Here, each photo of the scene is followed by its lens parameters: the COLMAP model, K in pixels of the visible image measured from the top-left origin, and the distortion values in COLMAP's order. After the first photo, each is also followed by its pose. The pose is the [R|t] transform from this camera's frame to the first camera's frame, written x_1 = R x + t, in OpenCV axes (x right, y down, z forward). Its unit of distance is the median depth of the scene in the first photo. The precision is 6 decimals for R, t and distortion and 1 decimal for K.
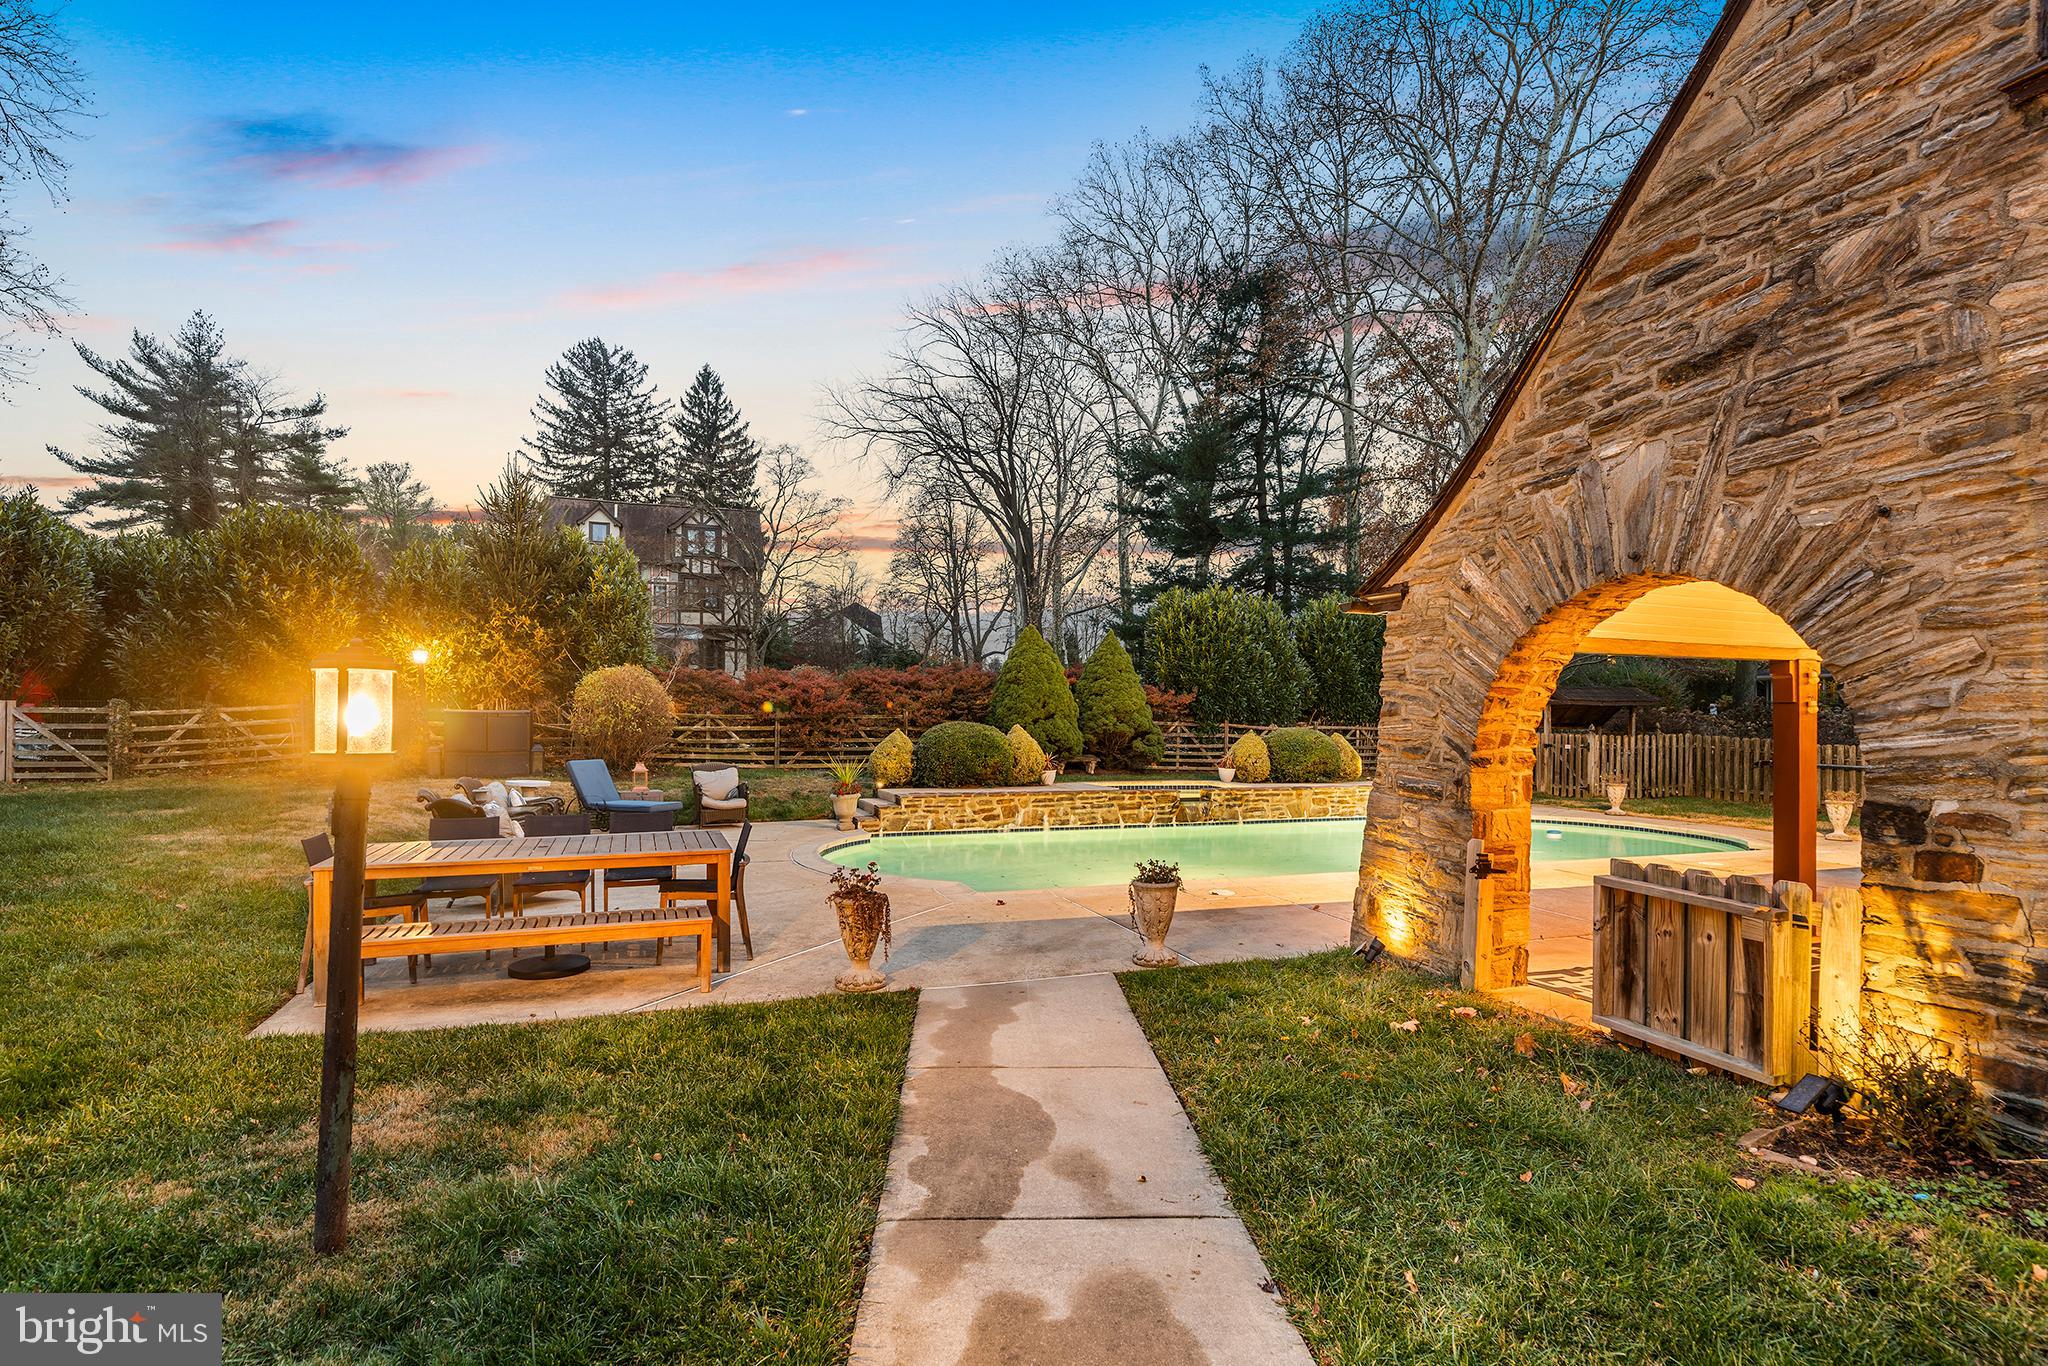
lens RADIAL K [[1030.0, 0, 953.3], [0, 1030.0, 713.9], [0, 0, 1]] dist [0.001035, 0.001054]
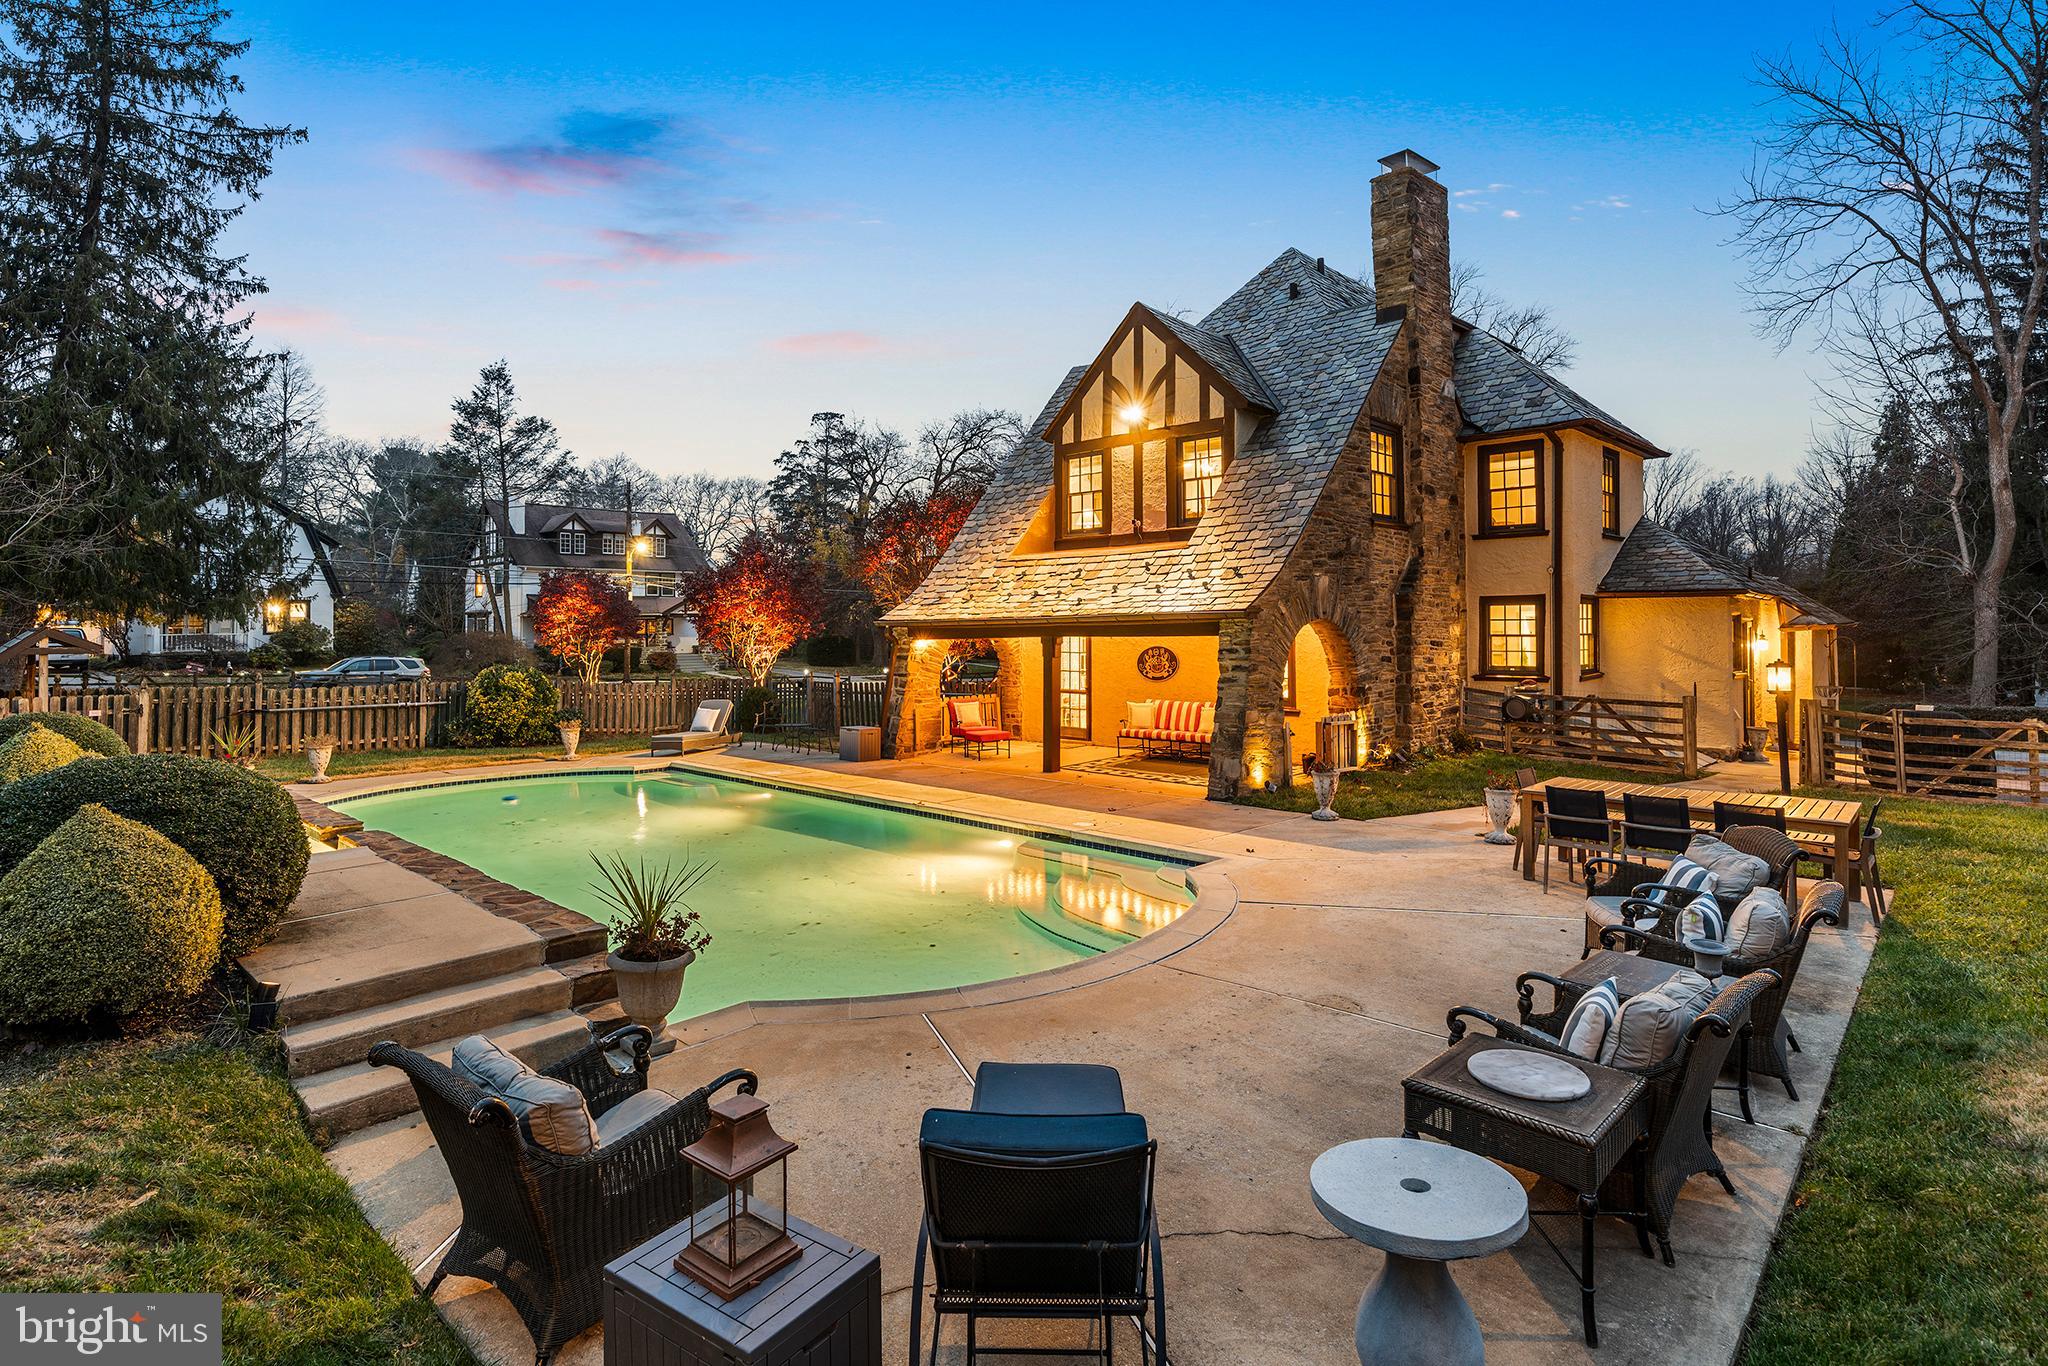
lens RADIAL K [[1030.0, 0, 1050.6], [0, 1030.0, 624.1], [0, 0, 1]] dist [0.001035, 0.001054]
pose [[-0.499303, 0.001069, 0.866427, -1.412711], [0.001662, 0.999999, -0.000276, -0.113841], [-0.866426, 0.001302, -0.499304, 2.962715]]
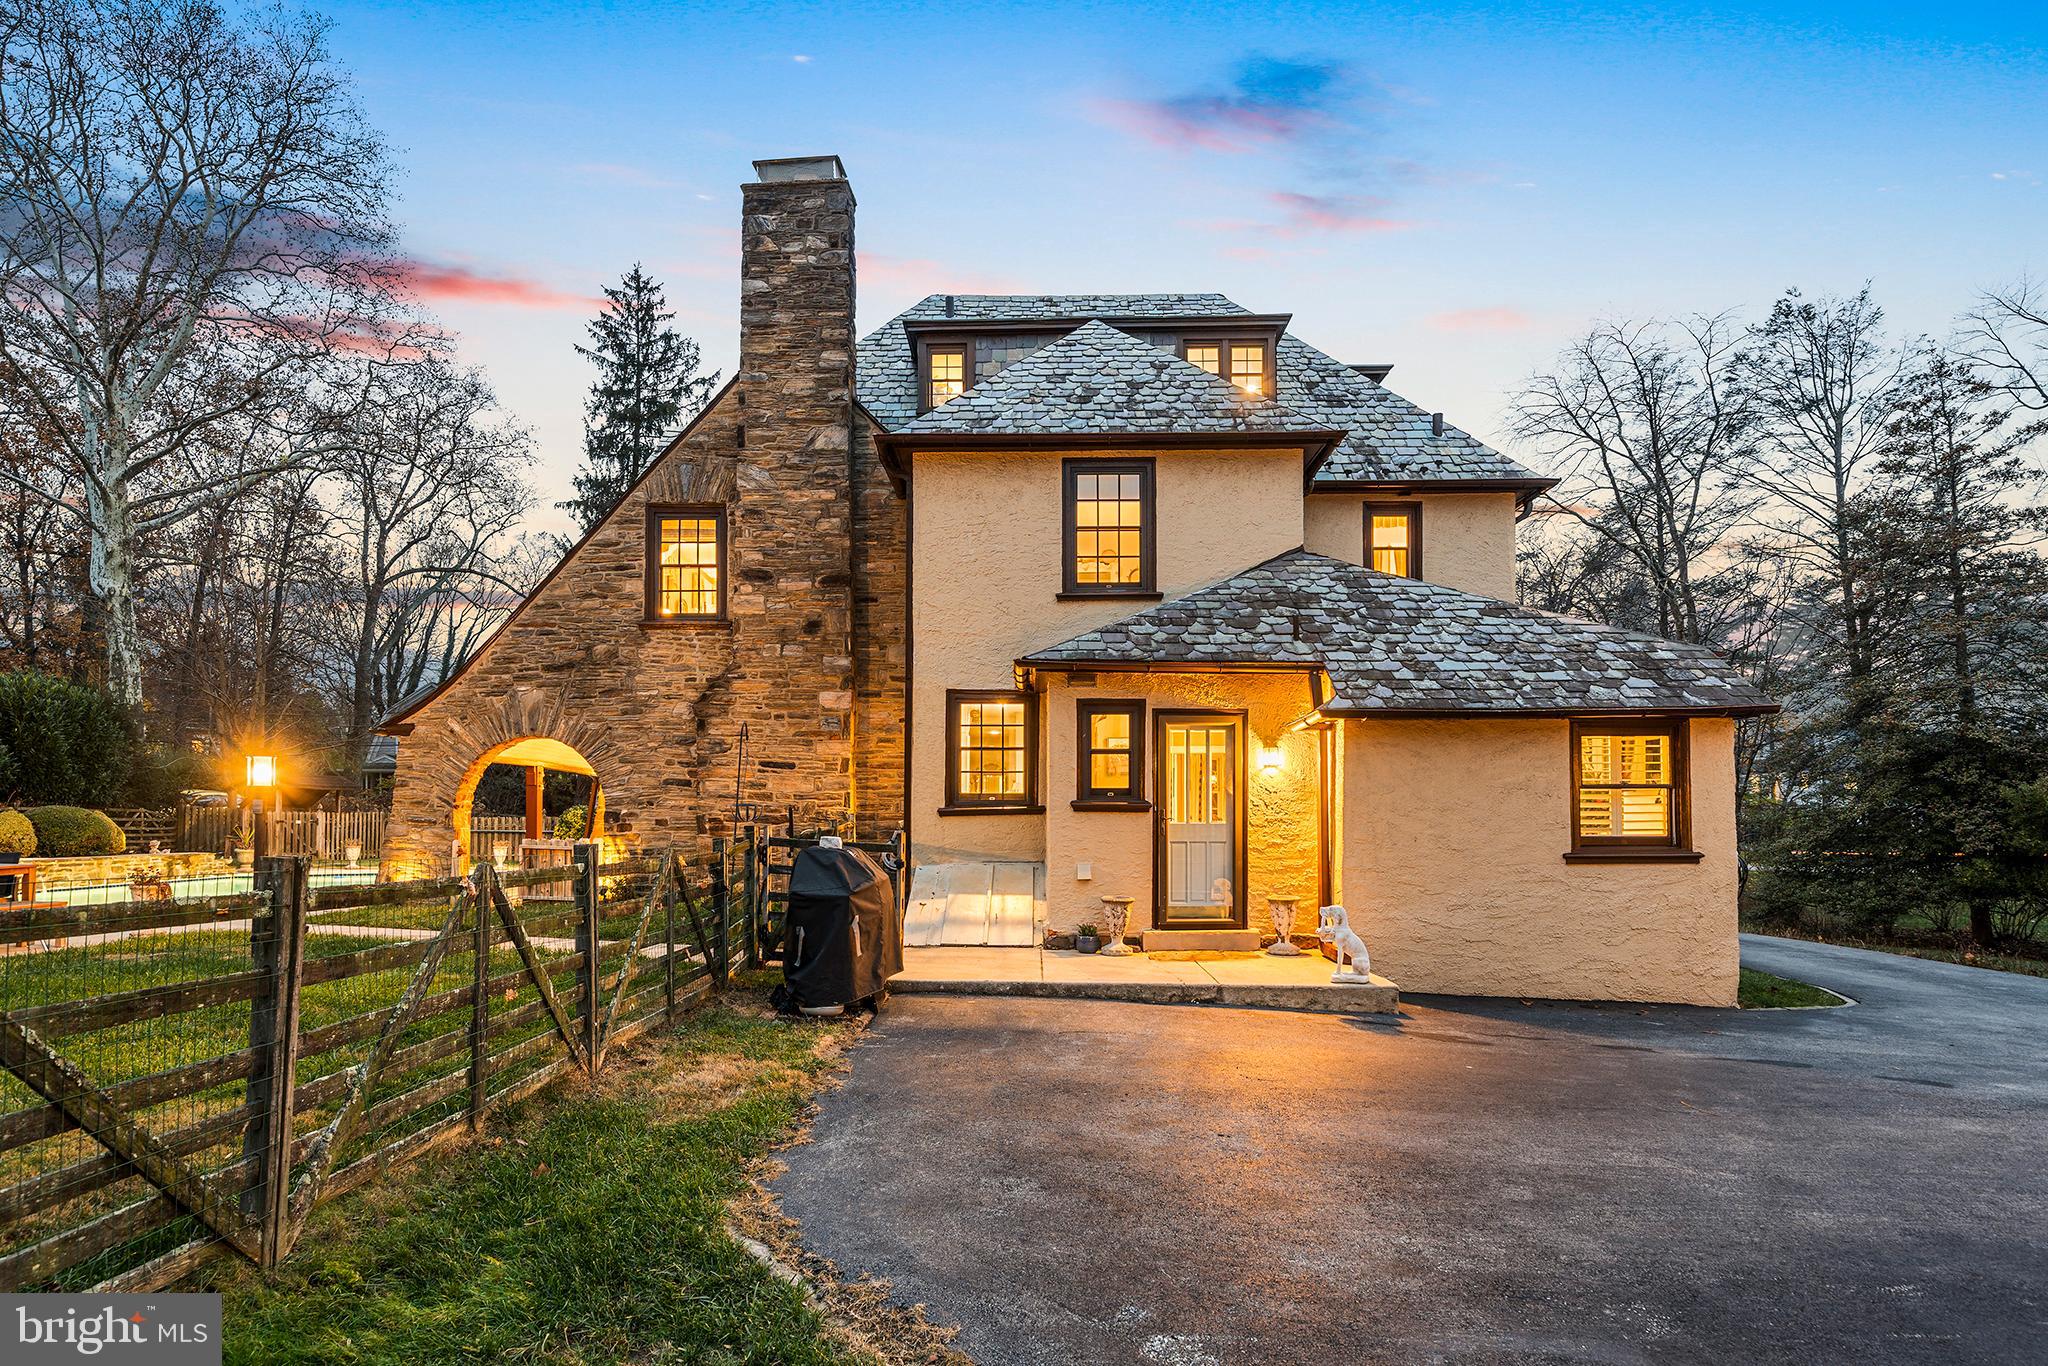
lens RADIAL K [[1114.8, 0, 1074.3], [0, 1114.8, 800.8], [0, 0, 1]] dist [-0.003160, 0.002790]
pose [[0.290834, 0.008586, 0.956735, -1.679813], [-0.001664, 0.999963, -0.008468, 0.059466], [-0.956772, 0.000870, 0.290838, -1.195636]]
